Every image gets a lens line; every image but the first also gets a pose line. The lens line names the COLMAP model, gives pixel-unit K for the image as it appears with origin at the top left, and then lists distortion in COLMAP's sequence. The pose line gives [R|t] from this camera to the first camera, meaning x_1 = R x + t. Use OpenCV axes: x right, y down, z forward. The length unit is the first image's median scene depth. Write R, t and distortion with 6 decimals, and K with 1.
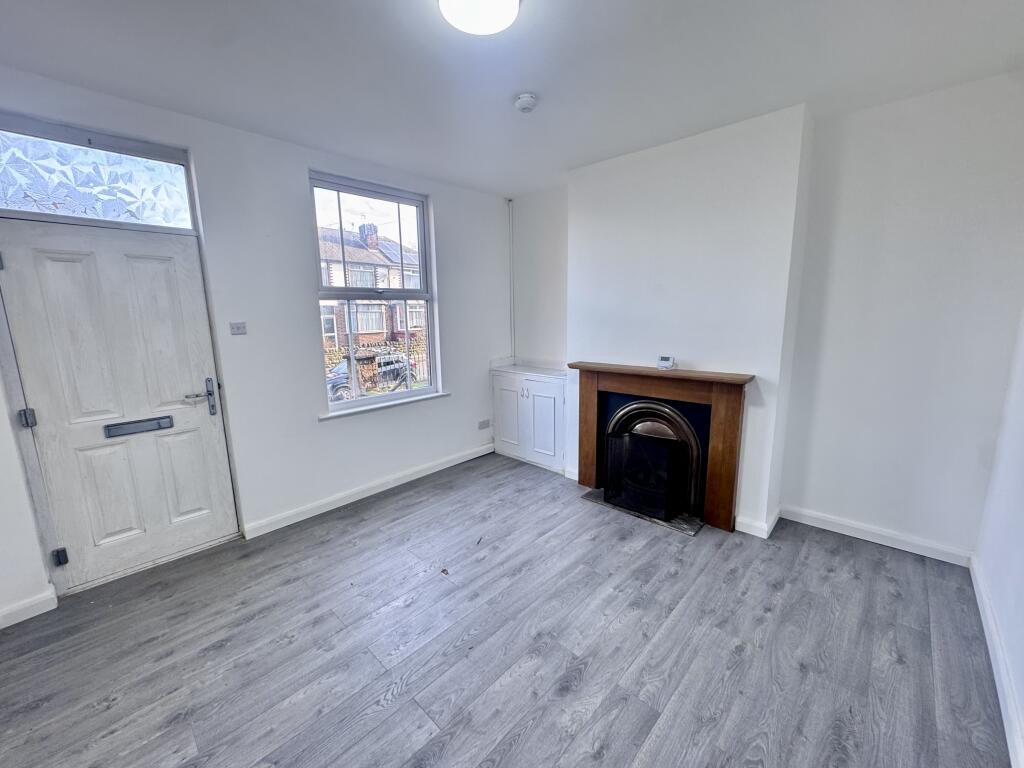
lens RADIAL K [[406.4, 0, 512.0], [0, 406.4, 384.0], [0, 0, 1]] dist [-0.001997, 0.000237]
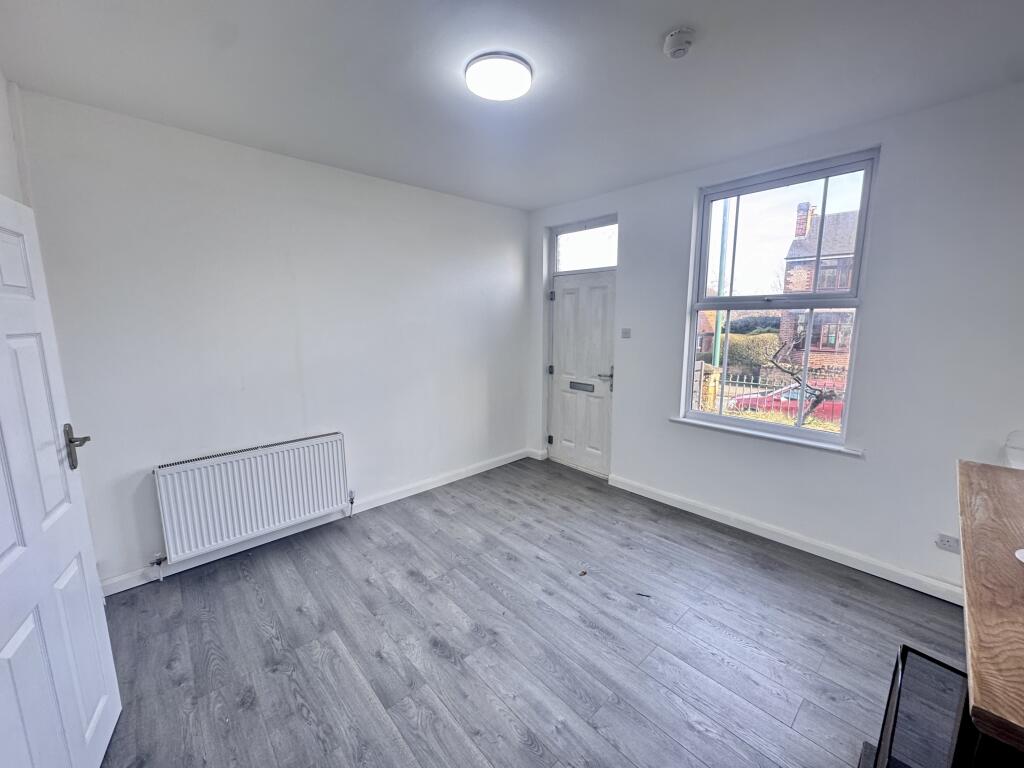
lens RADIAL K [[406.4, 0, 512.0], [0, 406.4, 384.0], [0, 0, 1]] dist [-0.001997, 0.000237]
pose [[-0.072166, 0.173463, -0.982193, 0.783947], [-0.173278, 0.967605, 0.183619, -0.169179], [0.982225, 0.183443, -0.039771, 0.764395]]
